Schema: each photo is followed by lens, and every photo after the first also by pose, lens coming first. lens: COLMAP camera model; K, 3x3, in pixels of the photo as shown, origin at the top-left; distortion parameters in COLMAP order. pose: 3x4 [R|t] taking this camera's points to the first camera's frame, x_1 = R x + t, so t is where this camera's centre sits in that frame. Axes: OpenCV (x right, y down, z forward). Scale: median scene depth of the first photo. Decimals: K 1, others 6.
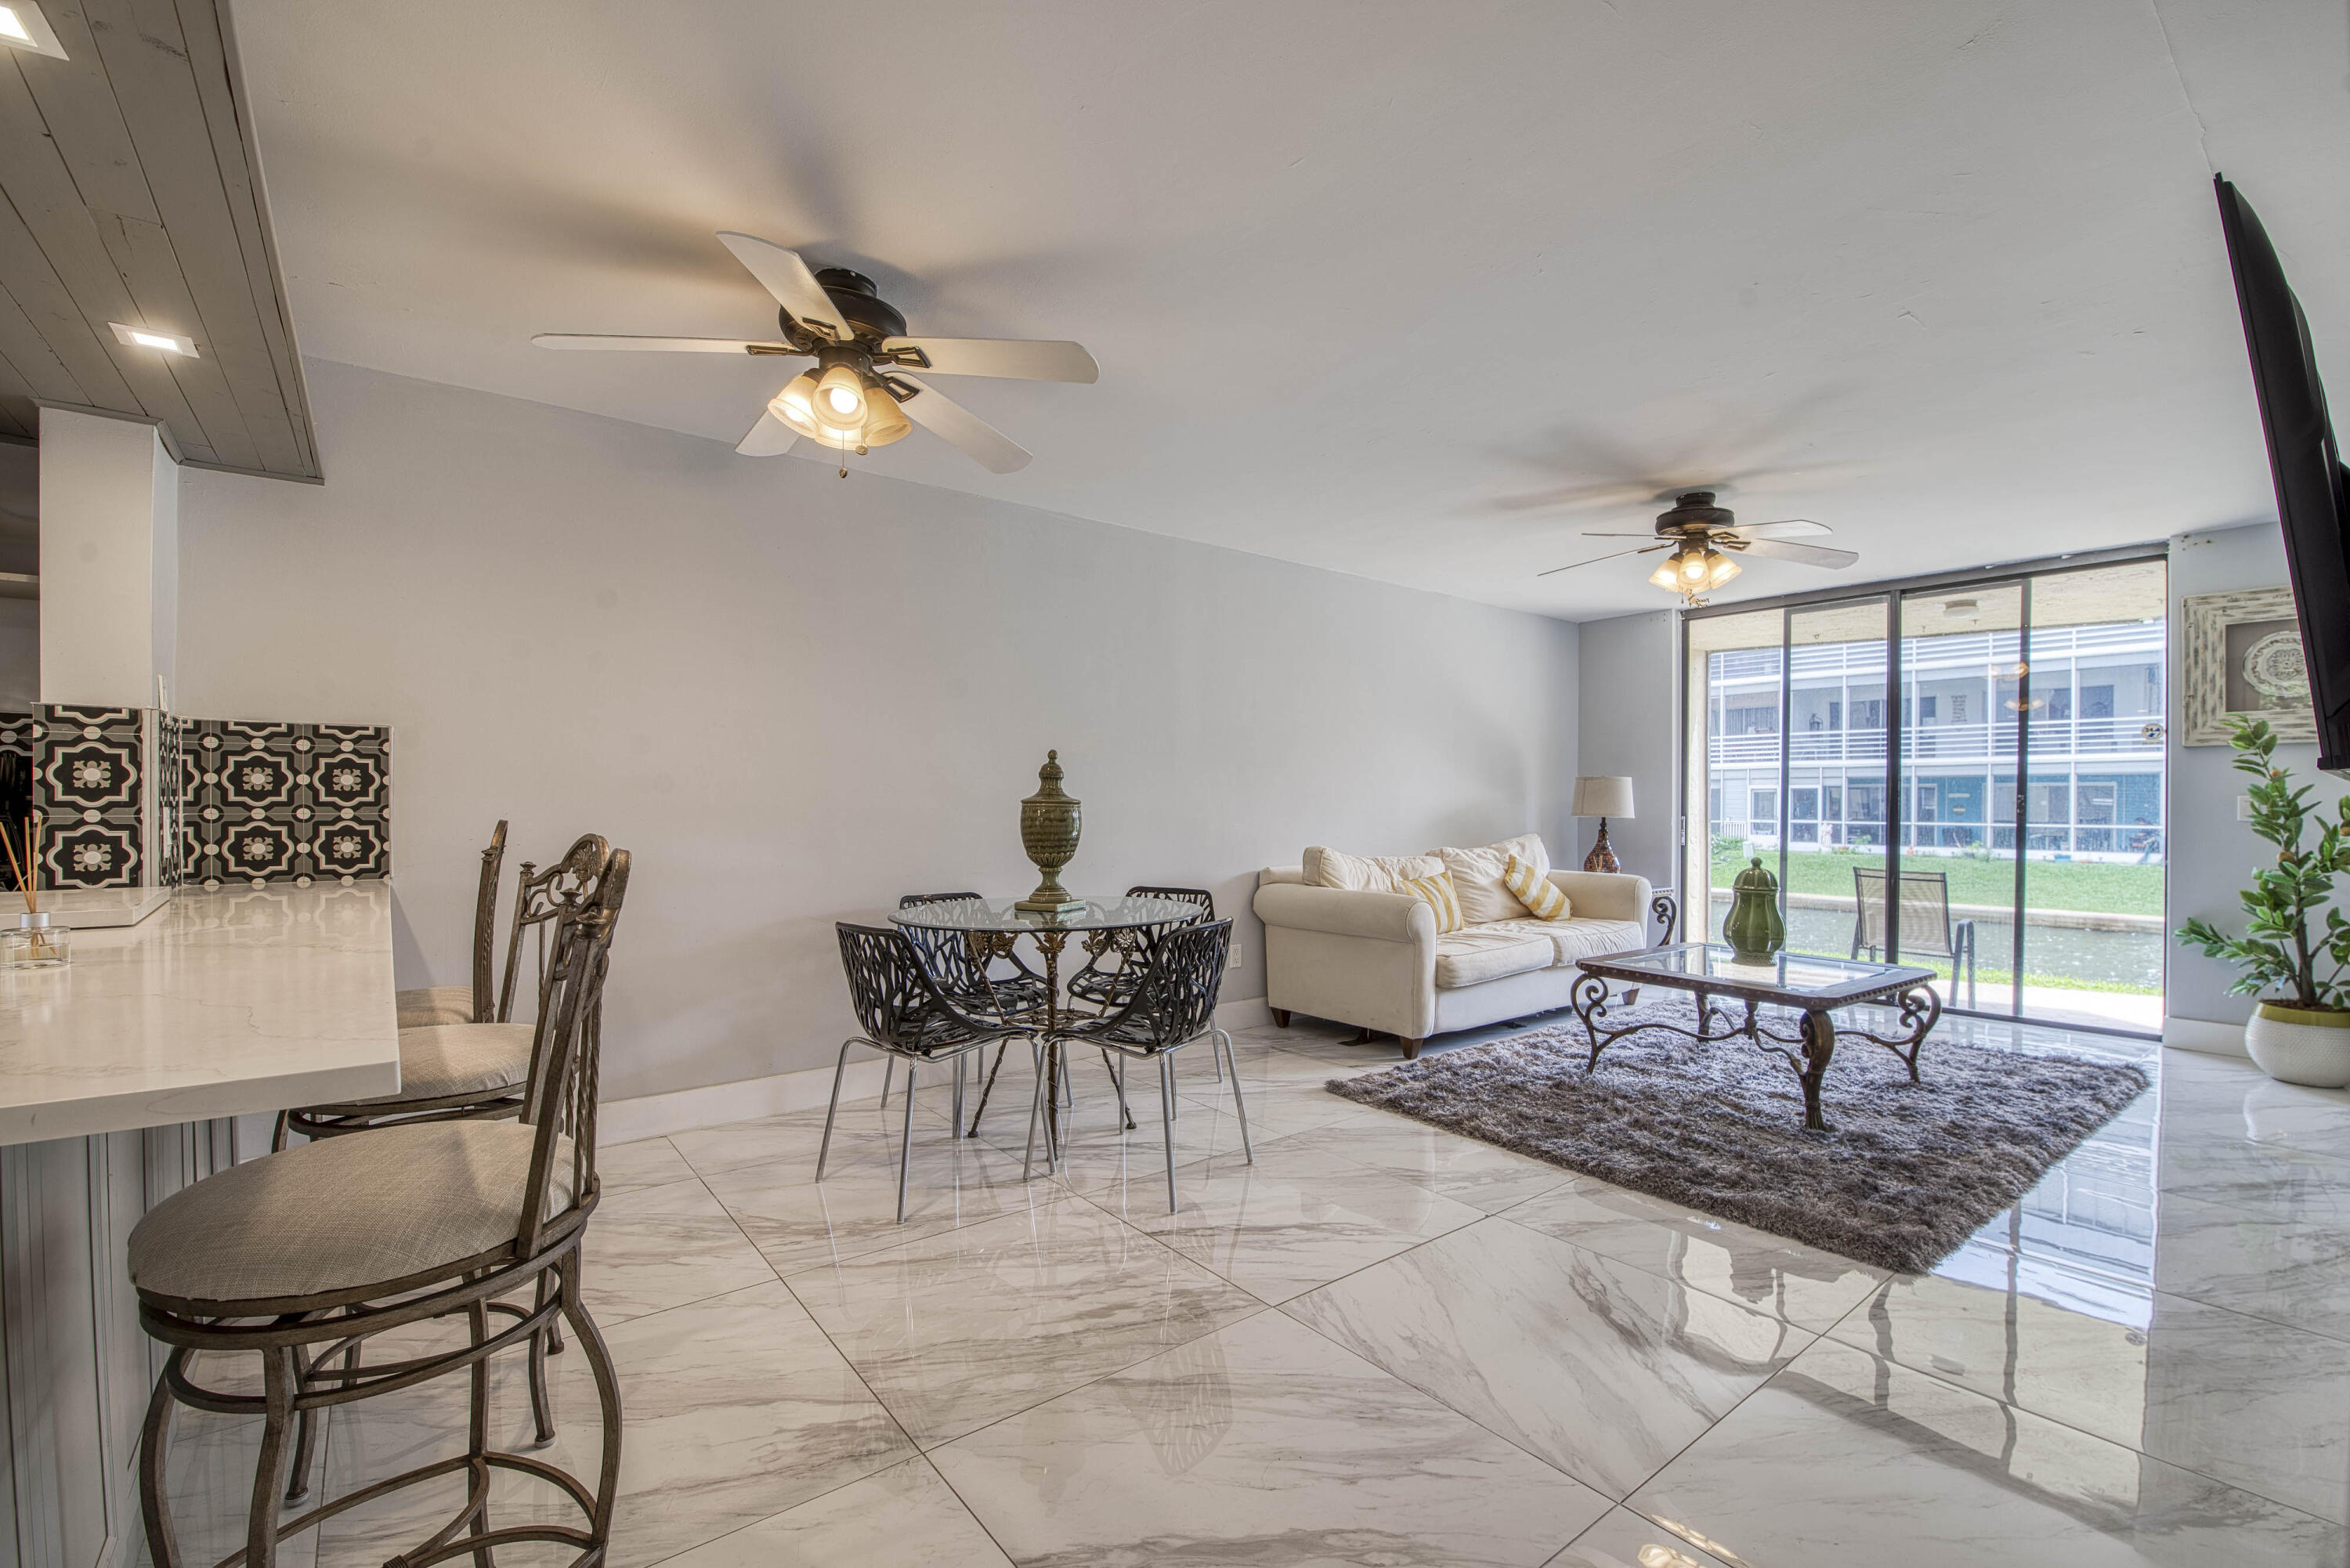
lens RADIAL K [[1009.9, 0, 1203.2], [0, 1009.9, 808.4], [0, 0, 1]] dist [0.000895, -0.009607]
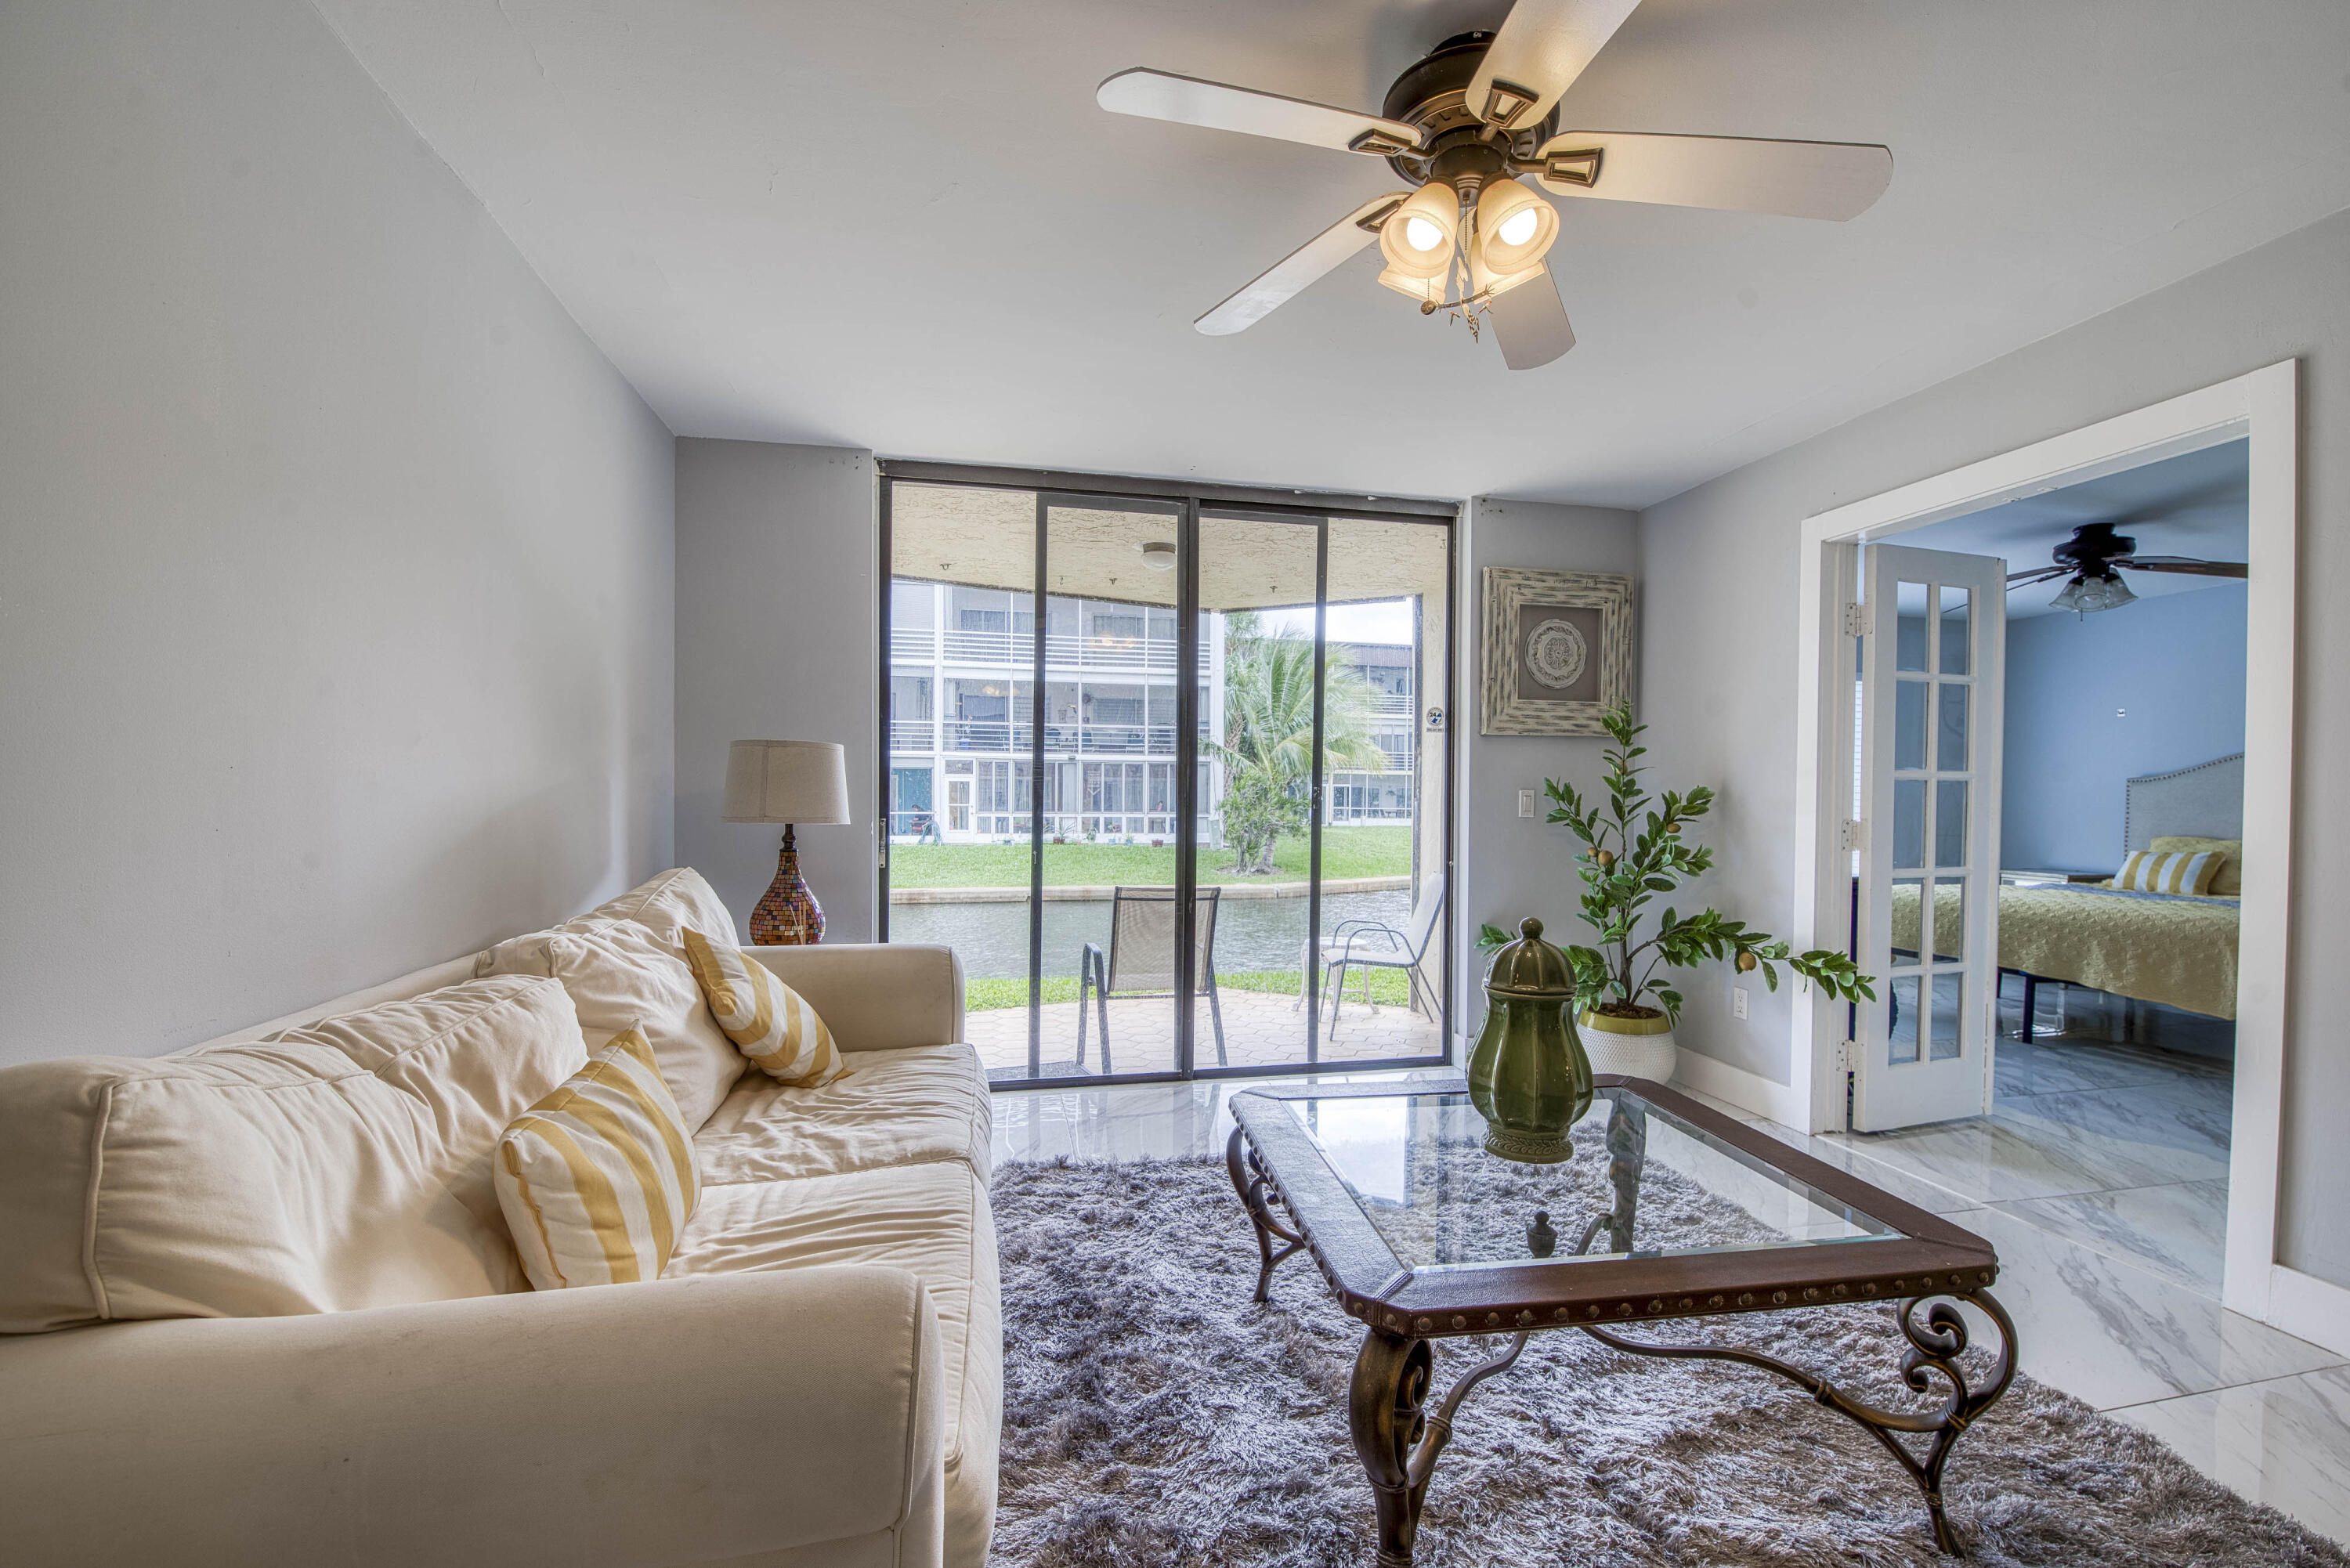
lens RADIAL K [[1009.9, 0, 1203.2], [0, 1009.9, 808.4], [0, 0, 1]] dist [0.000895, -0.009607]
pose [[0.452779, -0.011315, 0.891551, 0.066985], [-0.000768, 0.999914, 0.013080, -0.008547], [-0.891622, -0.006607, 0.452731, 0.879157]]
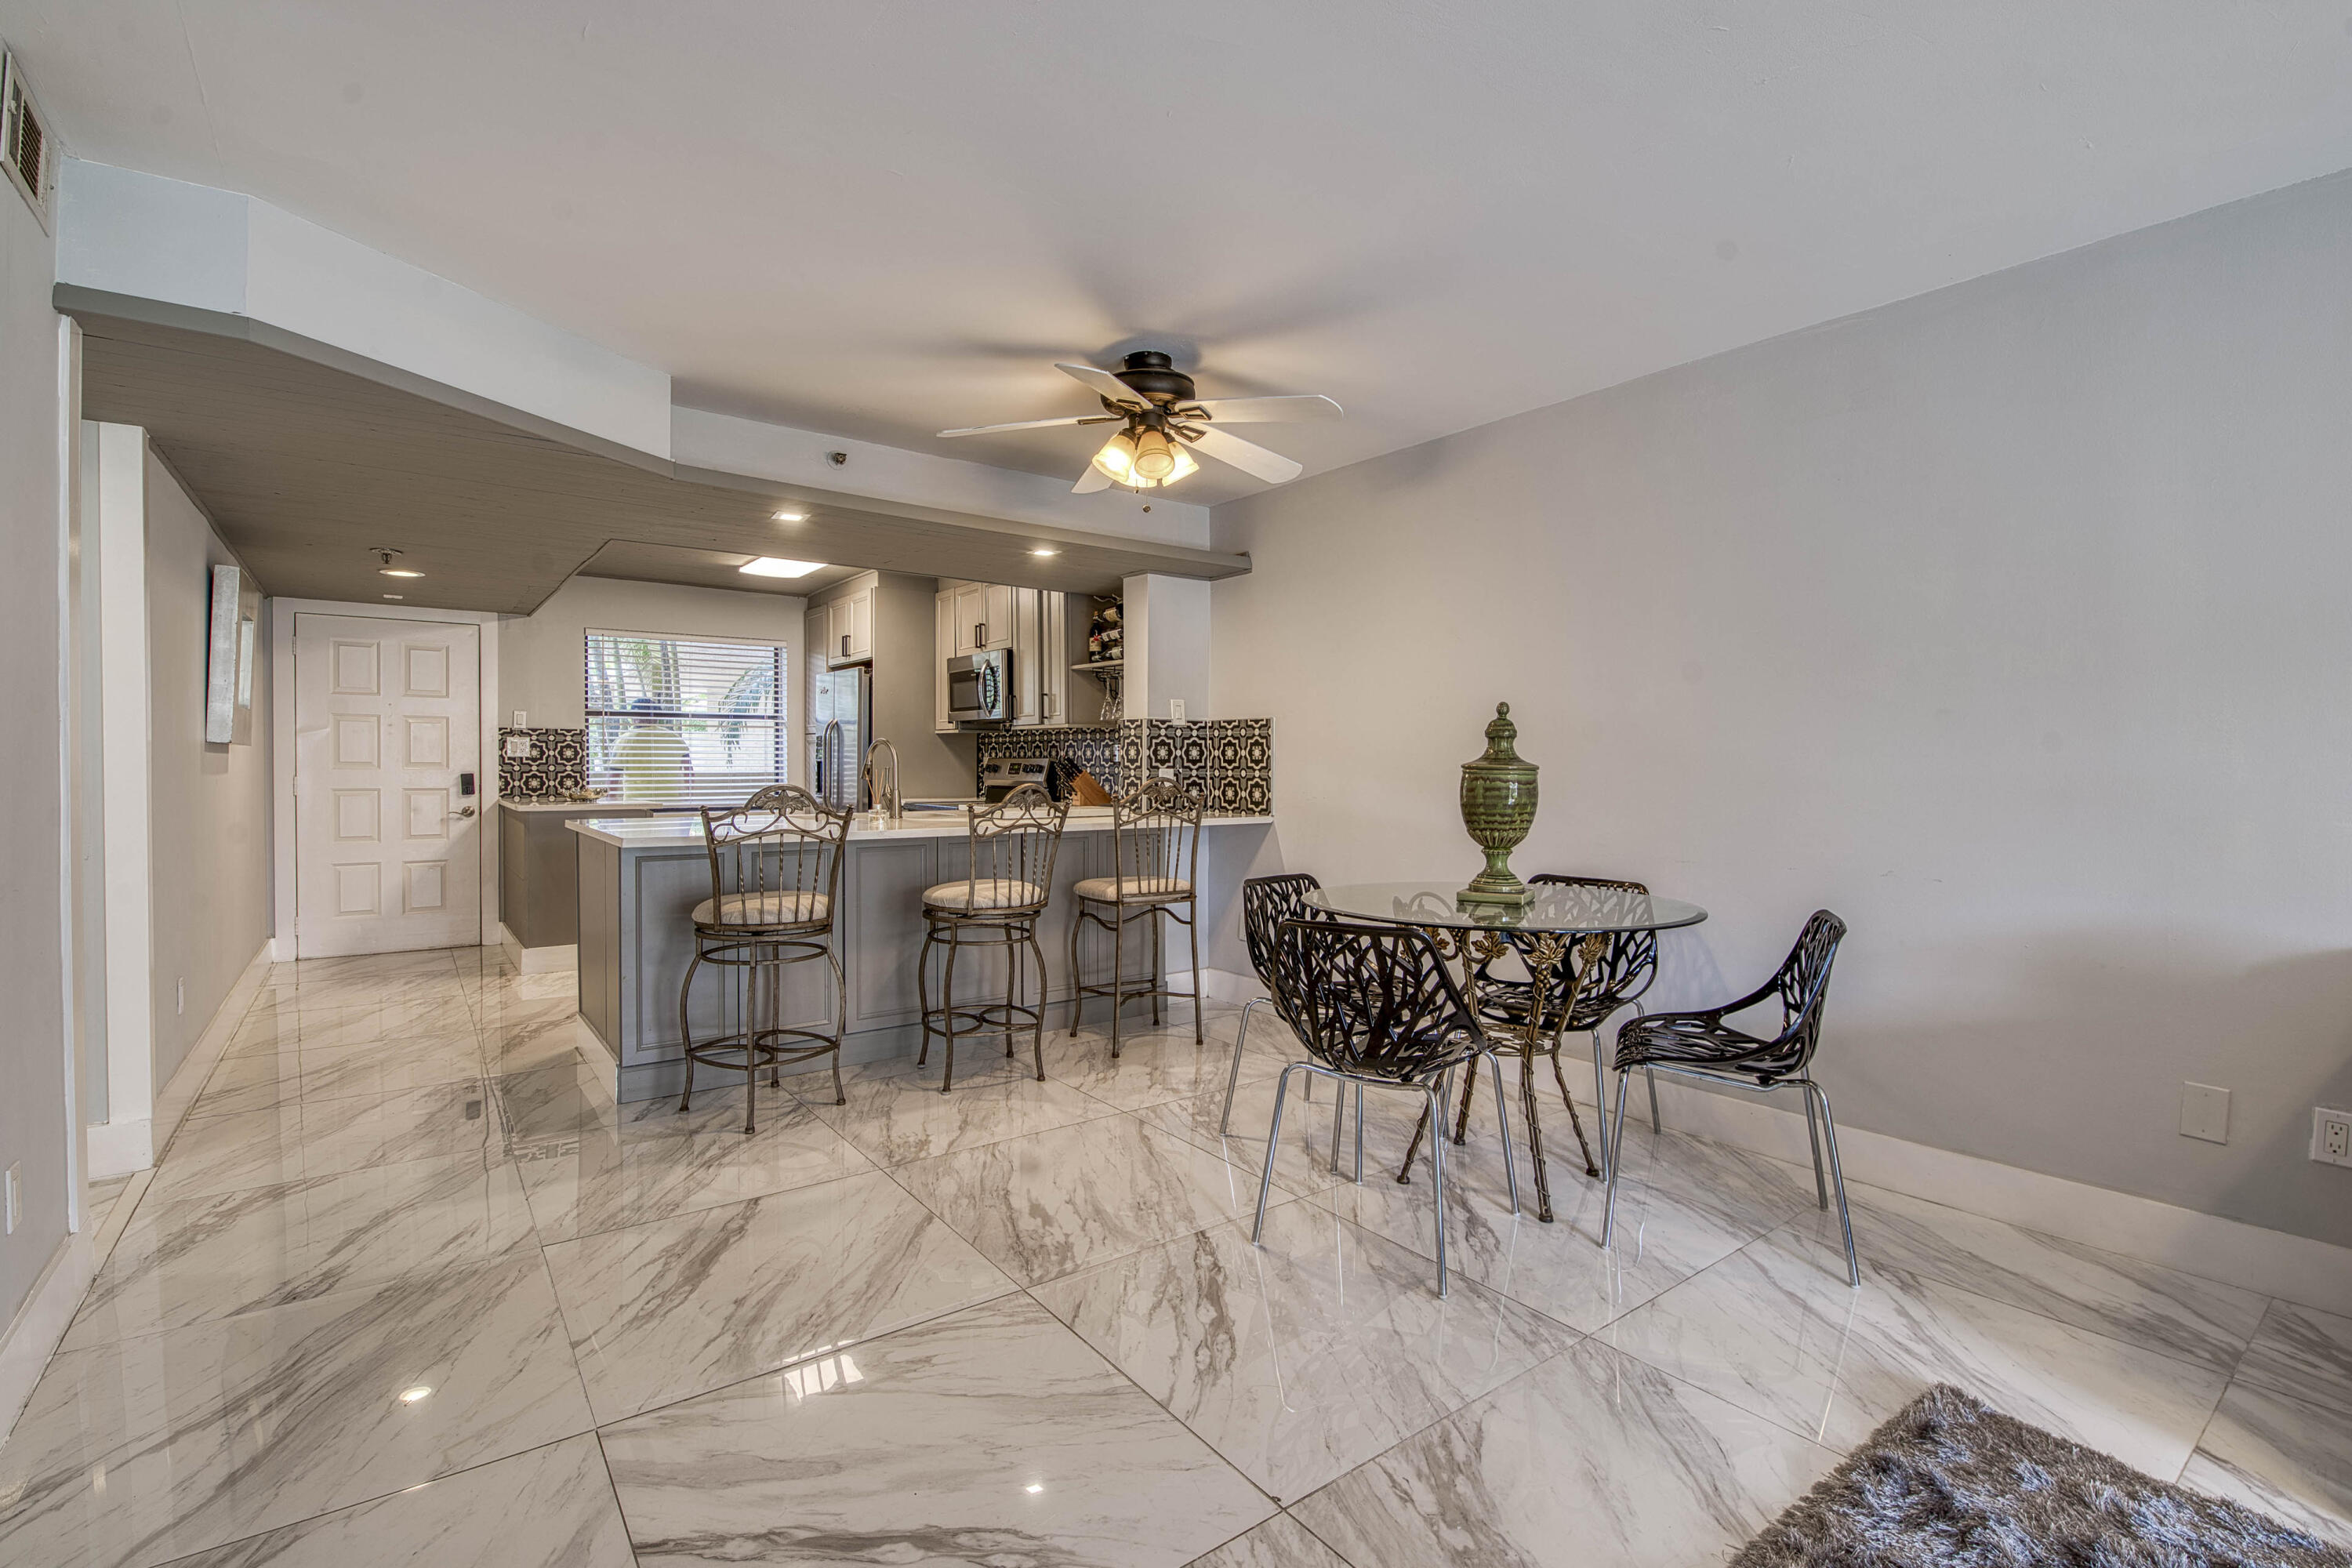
lens RADIAL K [[1047.6, 0, 1165.9], [0, 1047.6, 781.5], [0, 0, 1]] dist [0.000910, -0.010584]
pose [[-0.042745, 0.015308, -0.998969, 0.559951], [-0.010058, 0.999825, 0.015752, -0.005108], [0.999035, 0.010721, -0.042584, 0.622984]]
